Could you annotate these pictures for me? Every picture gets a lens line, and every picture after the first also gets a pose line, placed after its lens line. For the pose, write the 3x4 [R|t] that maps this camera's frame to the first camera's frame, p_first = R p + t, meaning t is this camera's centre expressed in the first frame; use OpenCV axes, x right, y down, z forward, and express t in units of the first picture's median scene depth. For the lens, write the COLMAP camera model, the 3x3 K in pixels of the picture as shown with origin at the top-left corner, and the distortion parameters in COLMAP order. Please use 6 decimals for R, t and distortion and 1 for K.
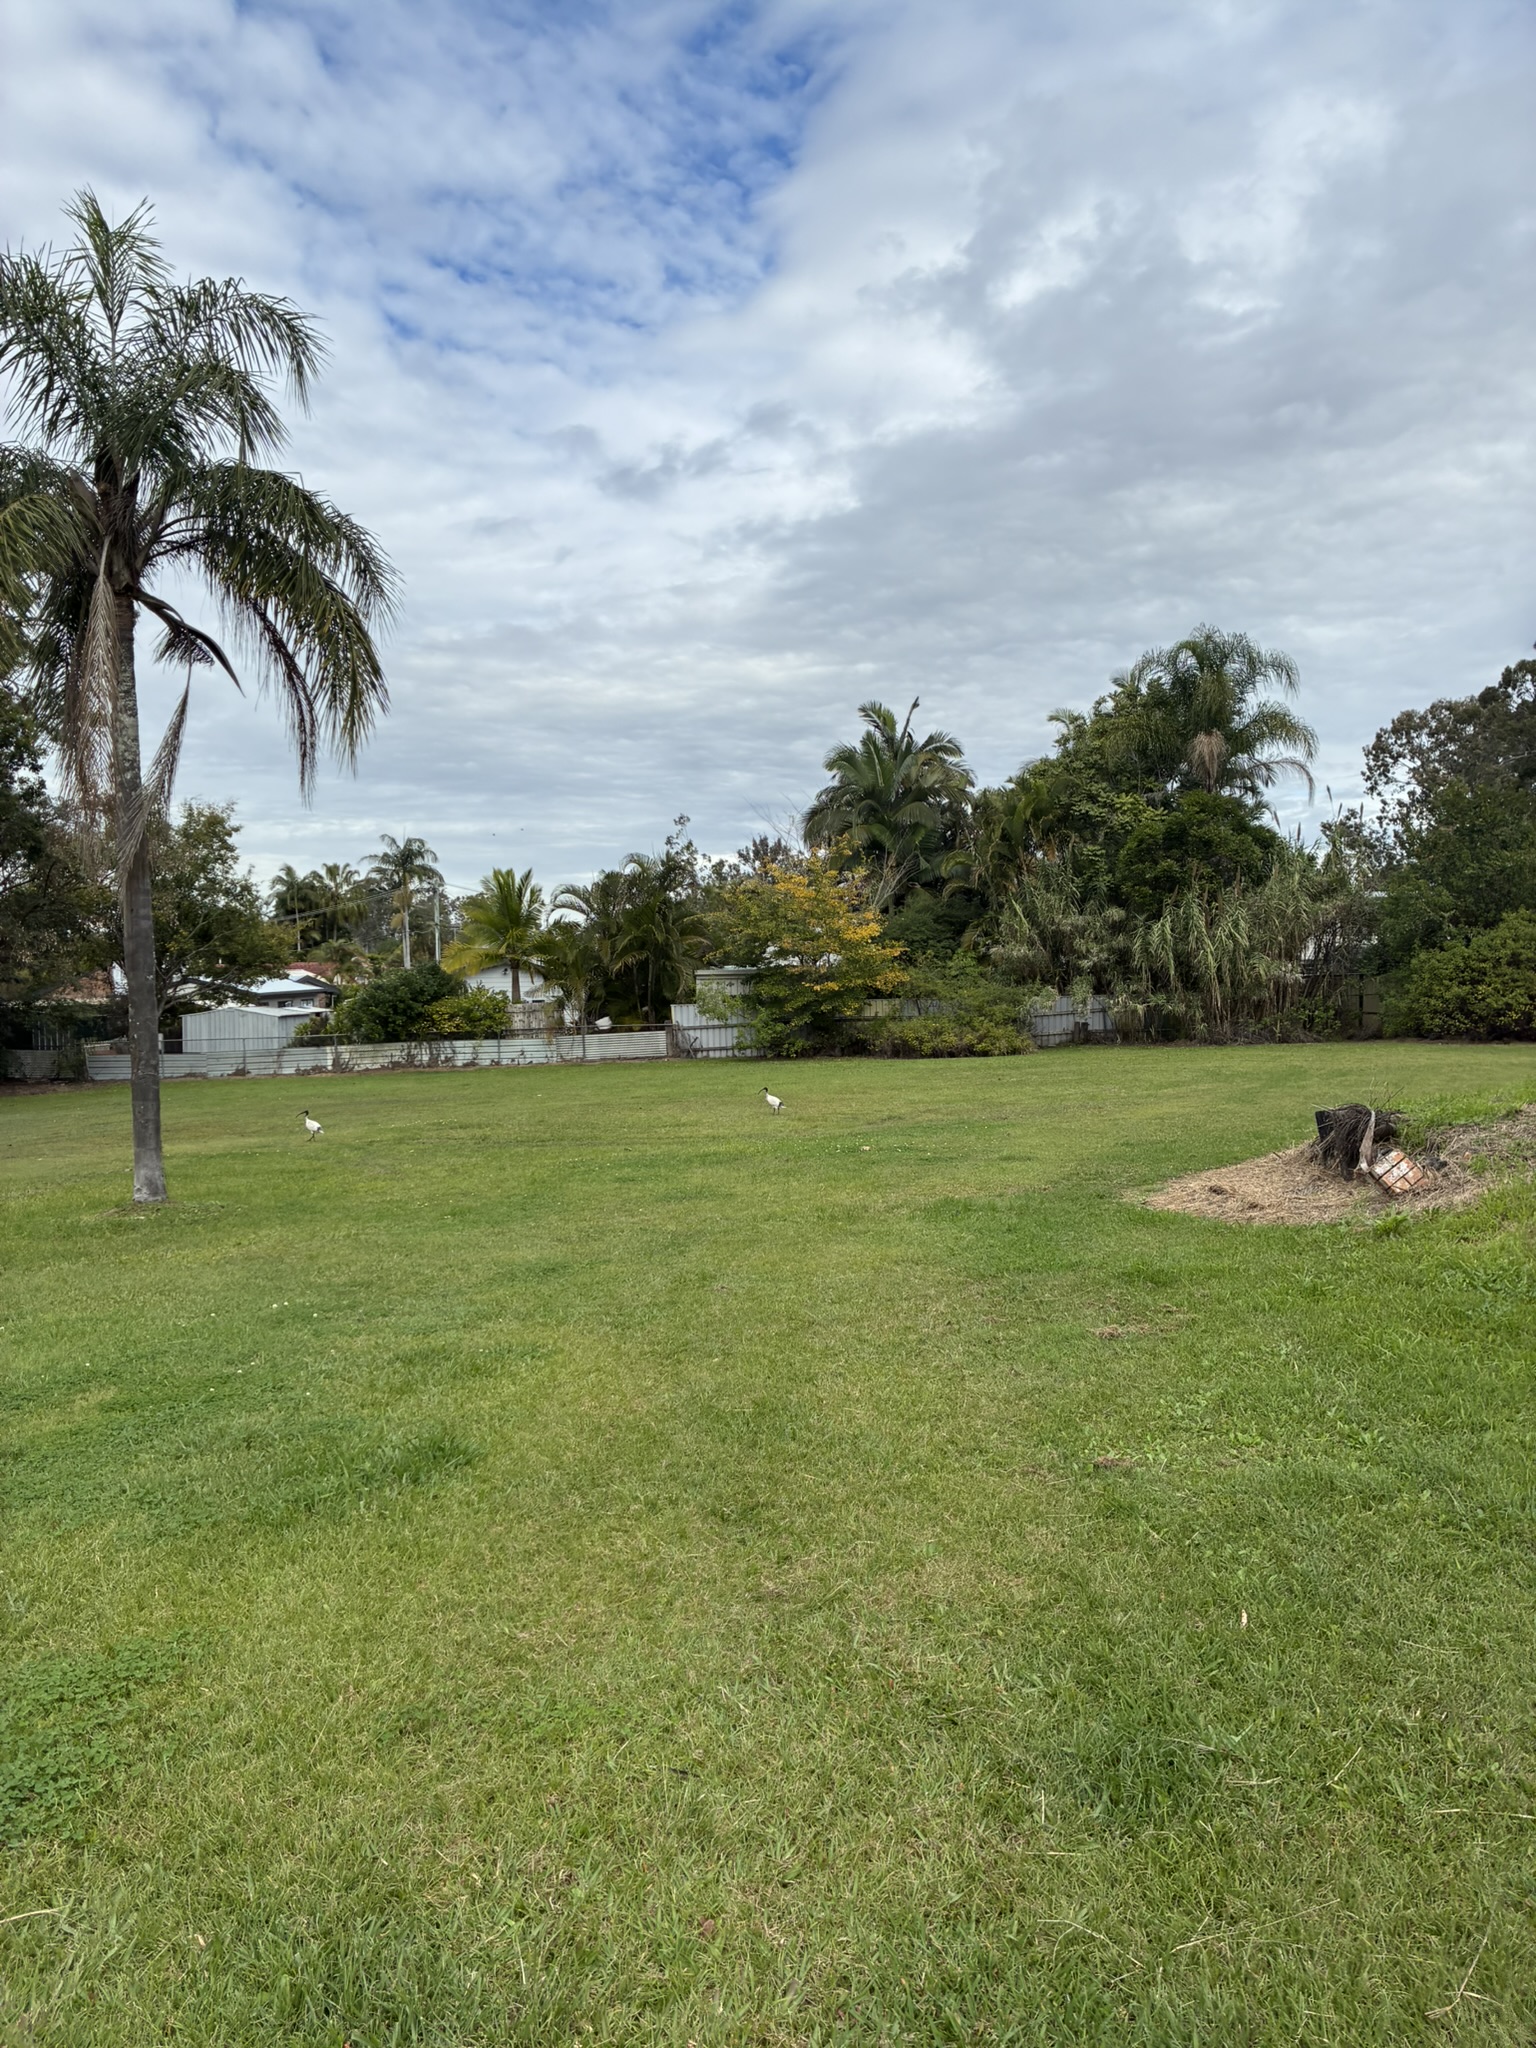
lens RADIAL K [[1575.4, 0, 803.5], [0, 1575.4, 1020.2], [0, 0, 1]] dist [0.026407, -0.015206]
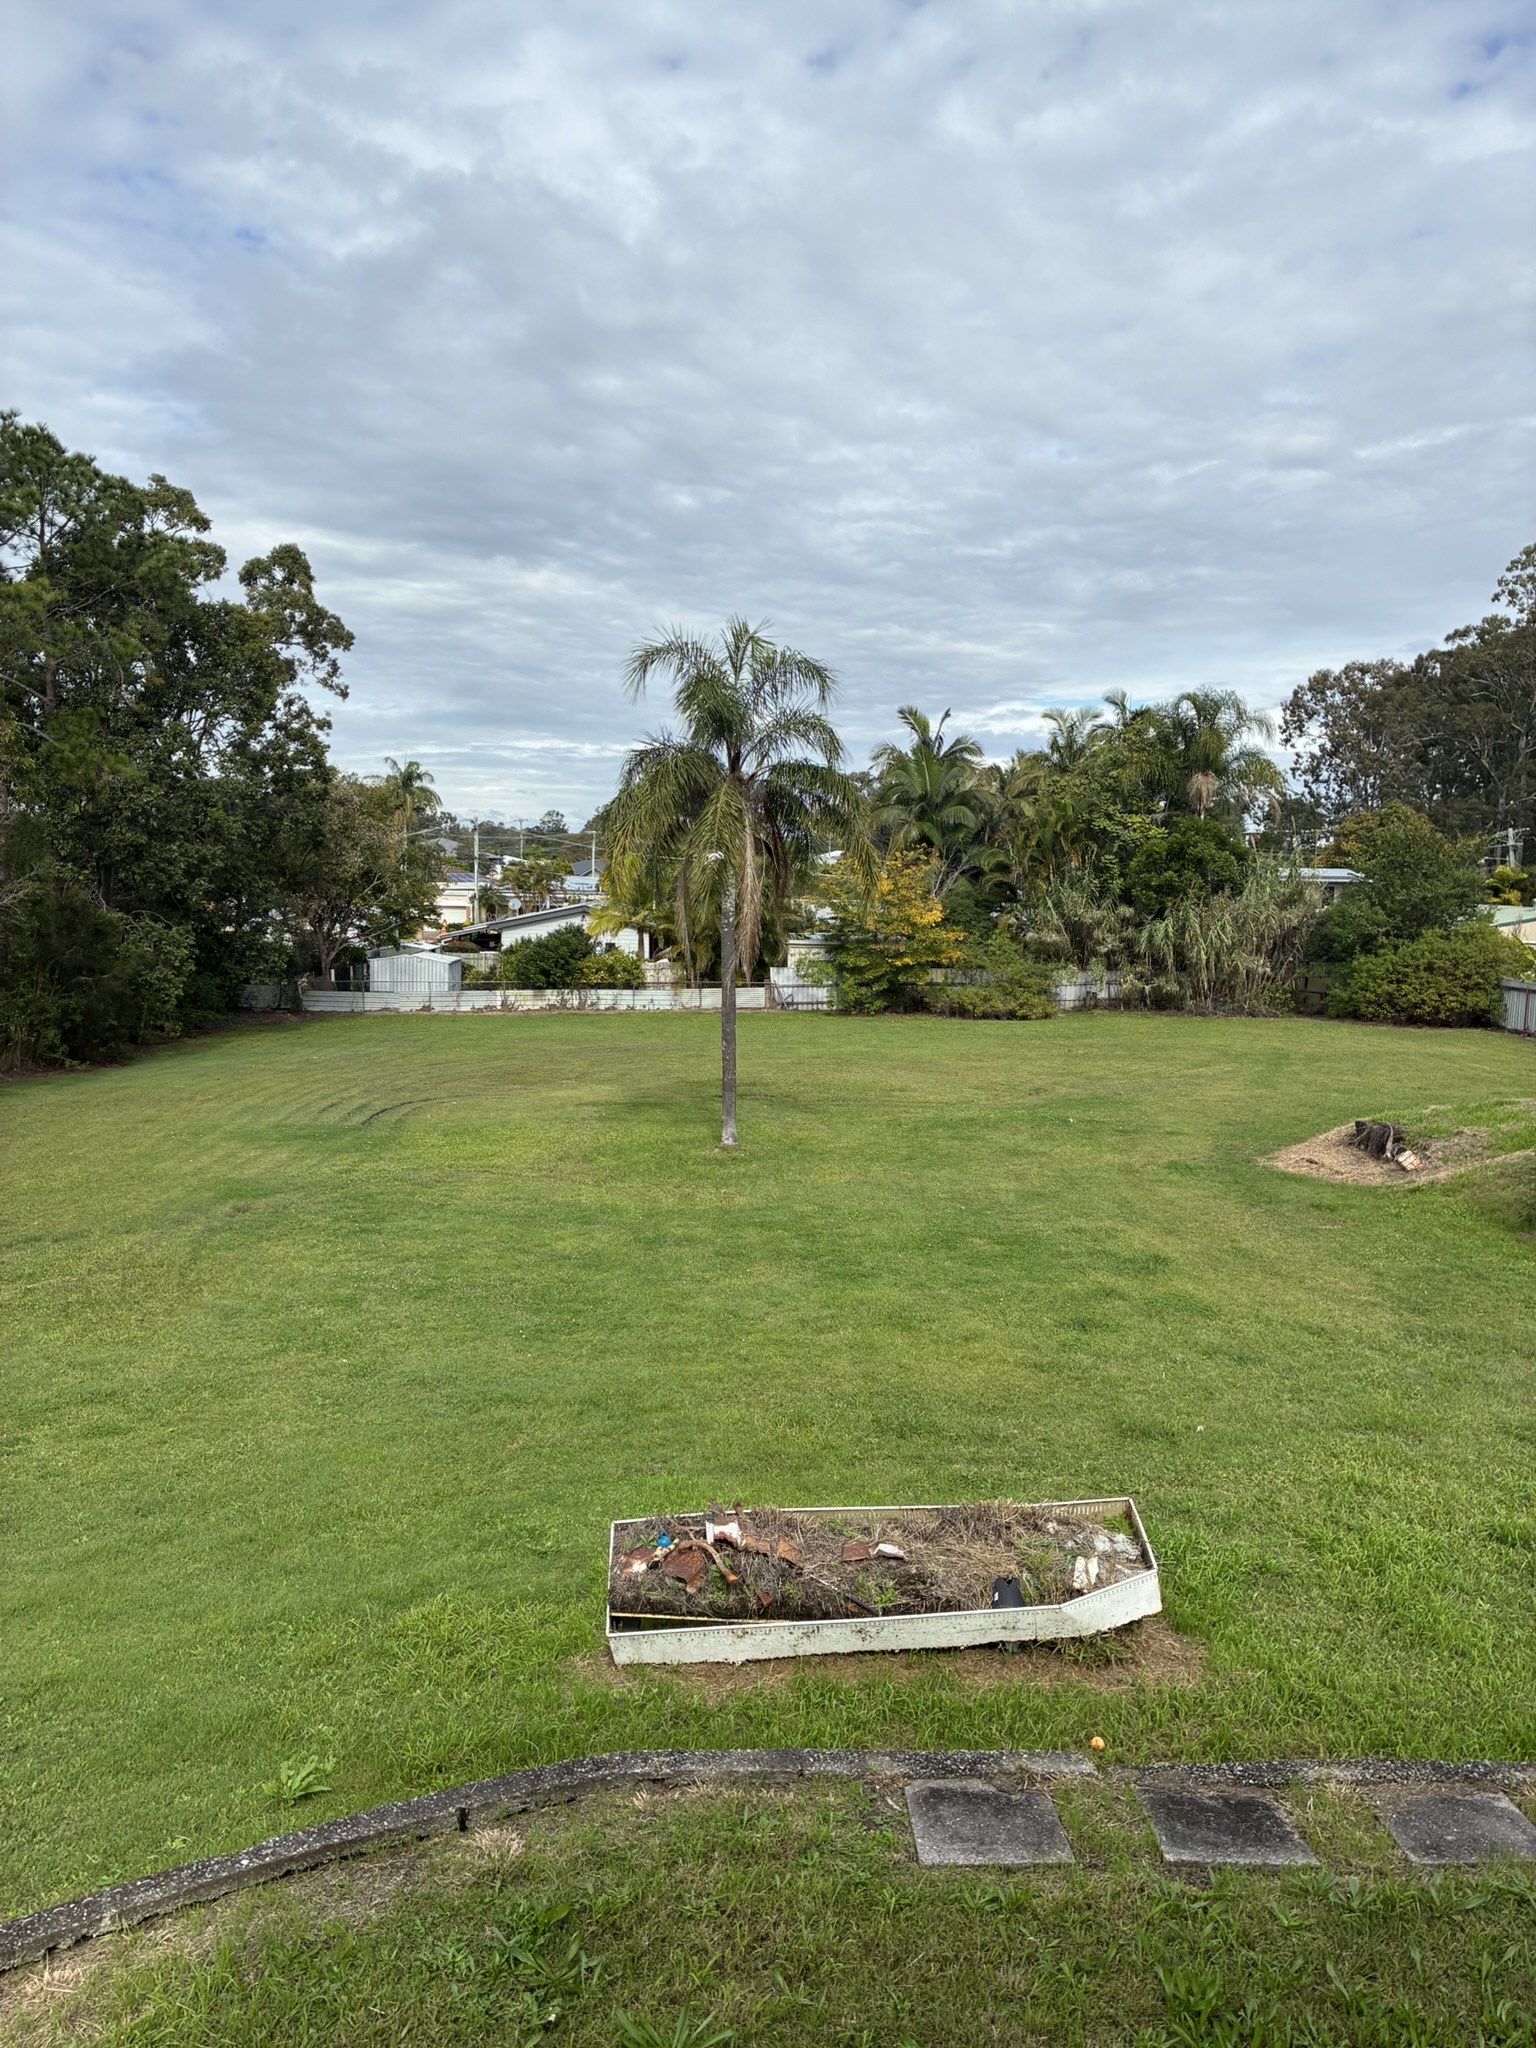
lens RADIAL K [[1575.4, 0, 774.3], [0, 1575.4, 1019.7], [0, 0, 1]] dist [0.026407, -0.015206]
pose [[0.998167, 0.032158, 0.051275, -0.154057], [-0.035409, 0.997335, 0.063797, -0.051378], [-0.049087, -0.065496, 0.996645, -0.280326]]
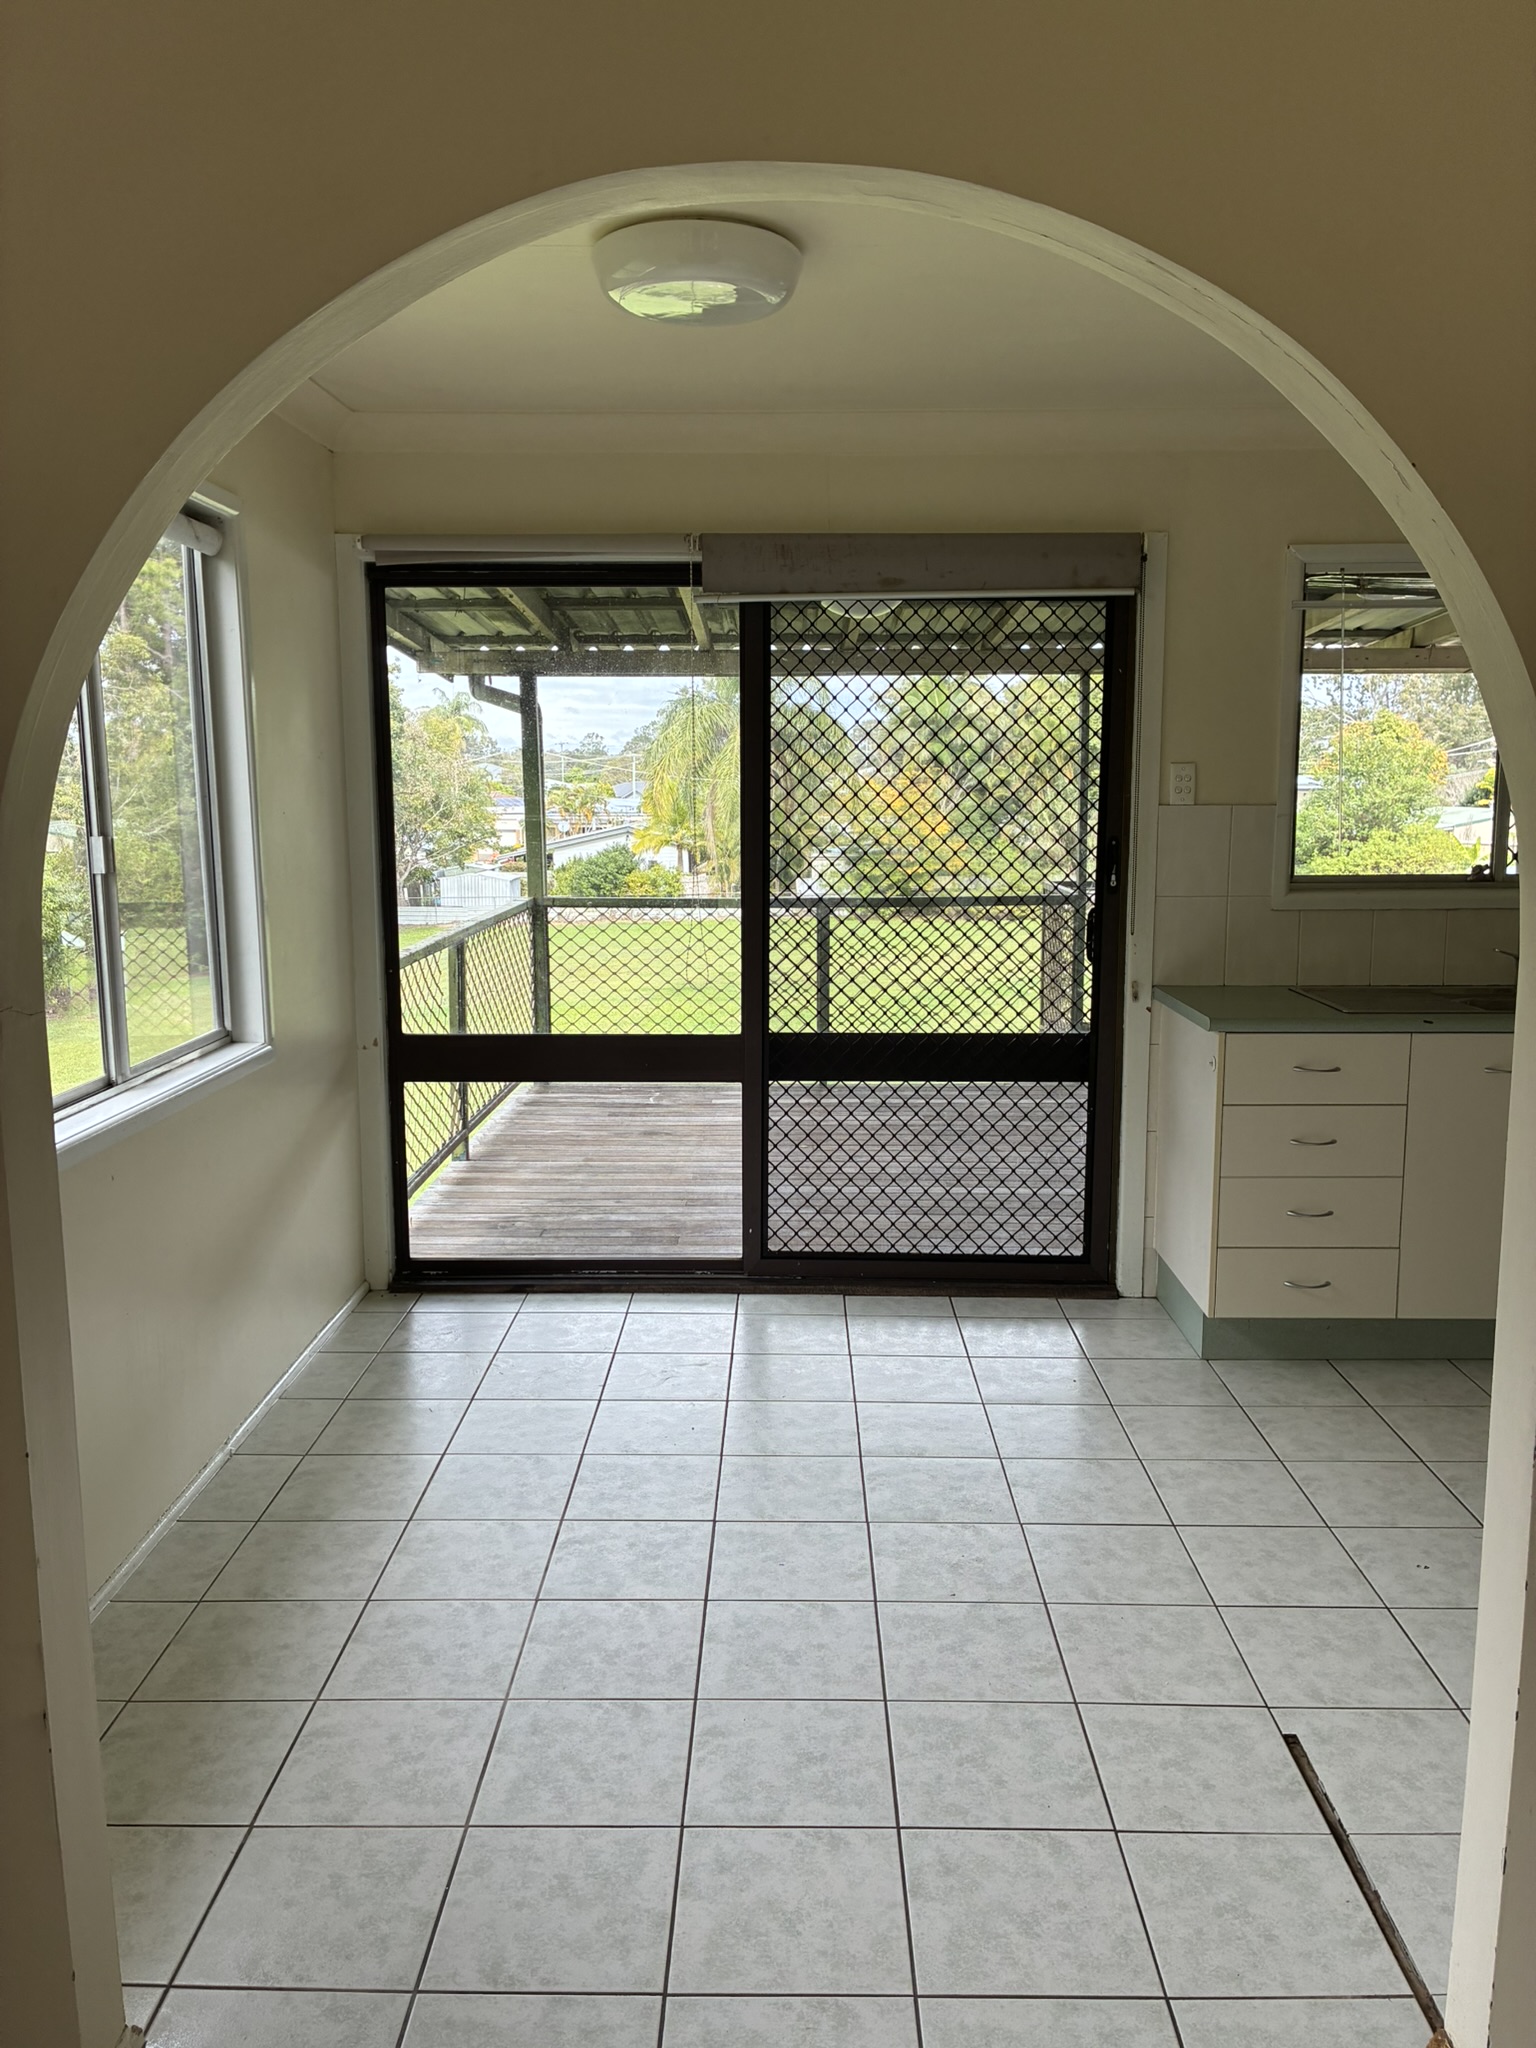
lens RADIAL K [[1575.4, 0, 769.2], [0, 1575.4, 1038.4], [0, 0, 1]] dist [0.026407, -0.015206]
pose [[0.999694, 0.012548, 0.021322, -0.145213], [-0.015162, 0.991752, 0.127275, -0.049438], [-0.019549, -0.127560, 0.991638, -0.452906]]
